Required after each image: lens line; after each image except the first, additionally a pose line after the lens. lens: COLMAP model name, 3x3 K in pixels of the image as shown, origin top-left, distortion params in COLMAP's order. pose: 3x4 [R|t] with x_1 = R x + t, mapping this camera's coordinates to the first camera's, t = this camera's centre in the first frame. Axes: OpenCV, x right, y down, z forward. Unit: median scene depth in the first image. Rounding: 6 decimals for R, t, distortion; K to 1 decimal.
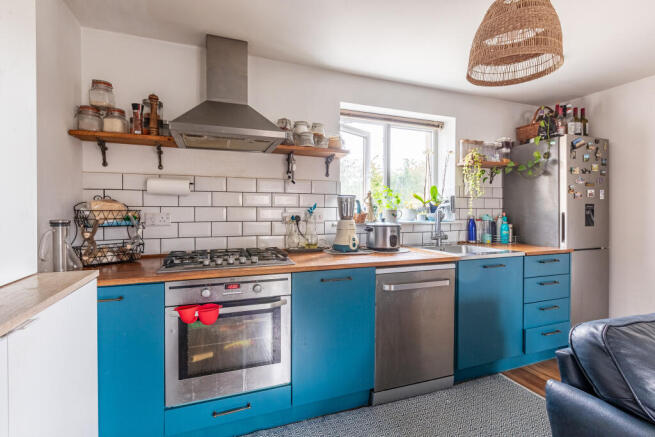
lens RADIAL K [[294.0, 0, 330.0], [0, 294.0, 216.1], [0, 0, 1]] dist [0.000958, 0.000170]
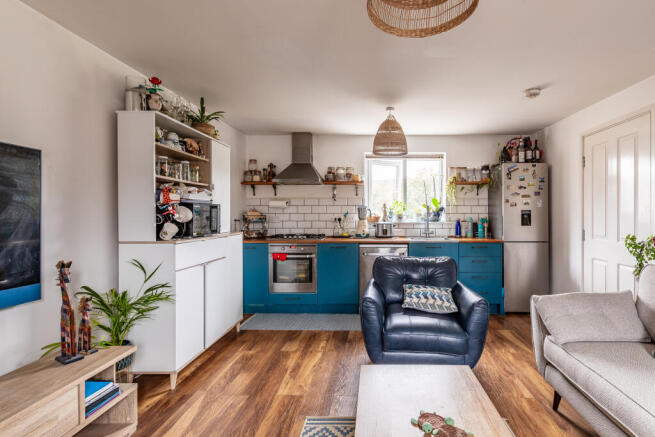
lens RADIAL K [[350.3, 0, 370.5], [0, 350.3, 215.9], [0, 0, 1]] dist [0.001371, 0.000294]
pose [[0.917571, -0.000345, -0.397571, 0.873751], [-0.005000, 0.999911, -0.012408, 0.011488], [0.397540, 0.013373, 0.917488, -0.864034]]
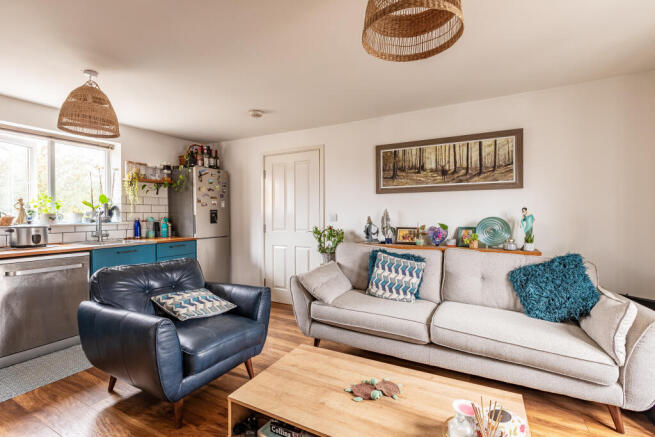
lens RADIAL K [[294.0, 0, 330.0], [0, 294.0, 216.1], [0, 0, 1]] dist [0.000958, 0.000170]
pose [[0.763968, -0.008620, 0.645197, 0.324668], [0.017334, 0.999824, -0.007166, 0.016142], [-0.645022, 0.016659, 0.763983, -0.670390]]
